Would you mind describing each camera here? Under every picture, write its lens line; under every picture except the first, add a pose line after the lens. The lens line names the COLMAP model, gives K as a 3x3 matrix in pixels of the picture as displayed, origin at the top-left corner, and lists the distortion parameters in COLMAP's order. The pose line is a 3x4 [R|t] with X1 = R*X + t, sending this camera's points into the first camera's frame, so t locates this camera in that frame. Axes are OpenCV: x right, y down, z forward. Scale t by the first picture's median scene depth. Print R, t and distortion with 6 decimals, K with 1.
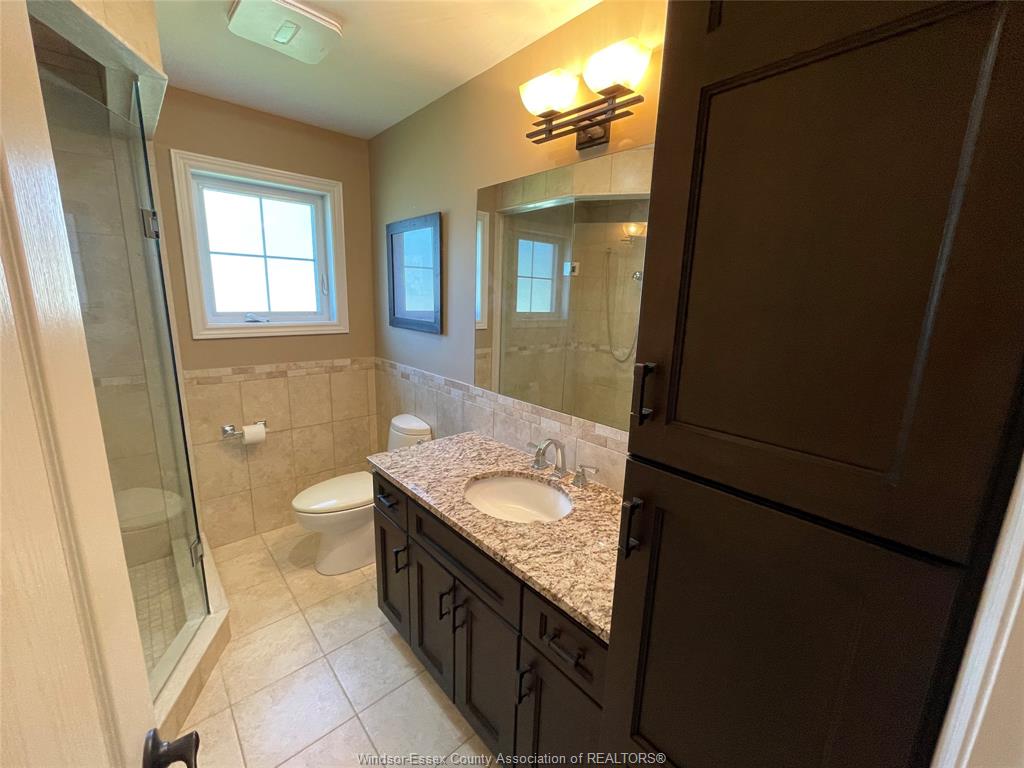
lens RADIAL K [[414.0, 0, 514.4], [0, 414.0, 381.3], [0, 0, 1]] dist [-0.004479, 0.000709]
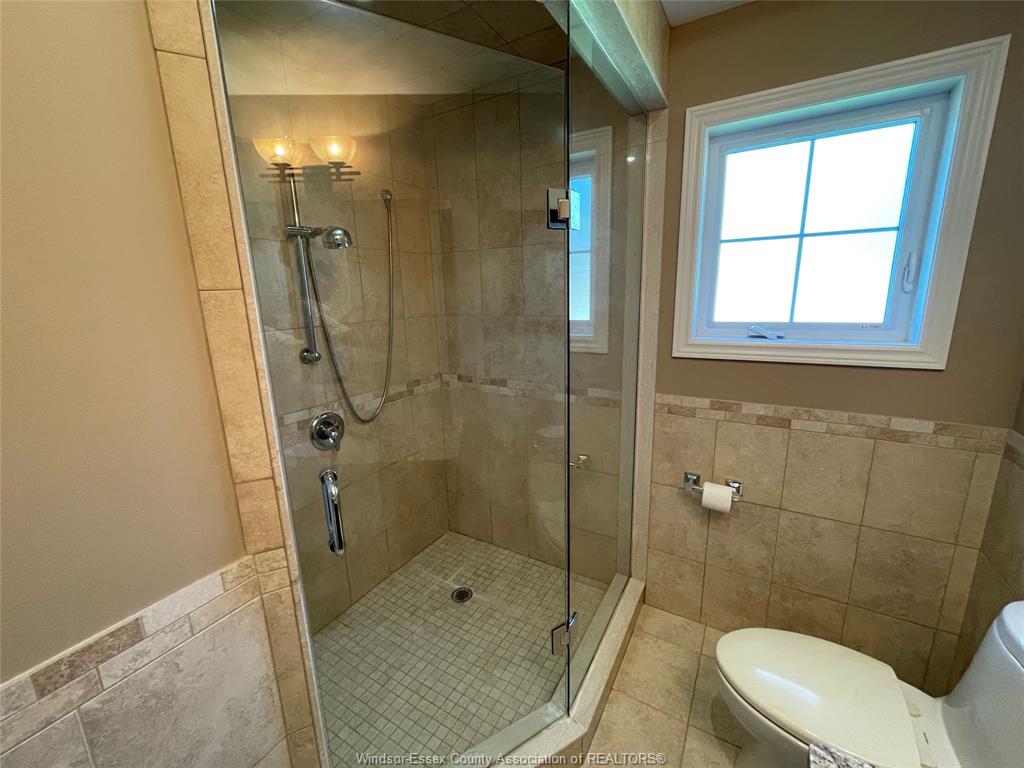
lens RADIAL K [[414.0, 0, 514.4], [0, 414.0, 381.3], [0, 0, 1]] dist [-0.004479, 0.000709]
pose [[0.287920, 0.163972, -0.943512, -0.097155], [-0.158776, 0.979770, 0.121821, -0.090221], [0.944401, 0.114732, 0.308130, 0.413314]]
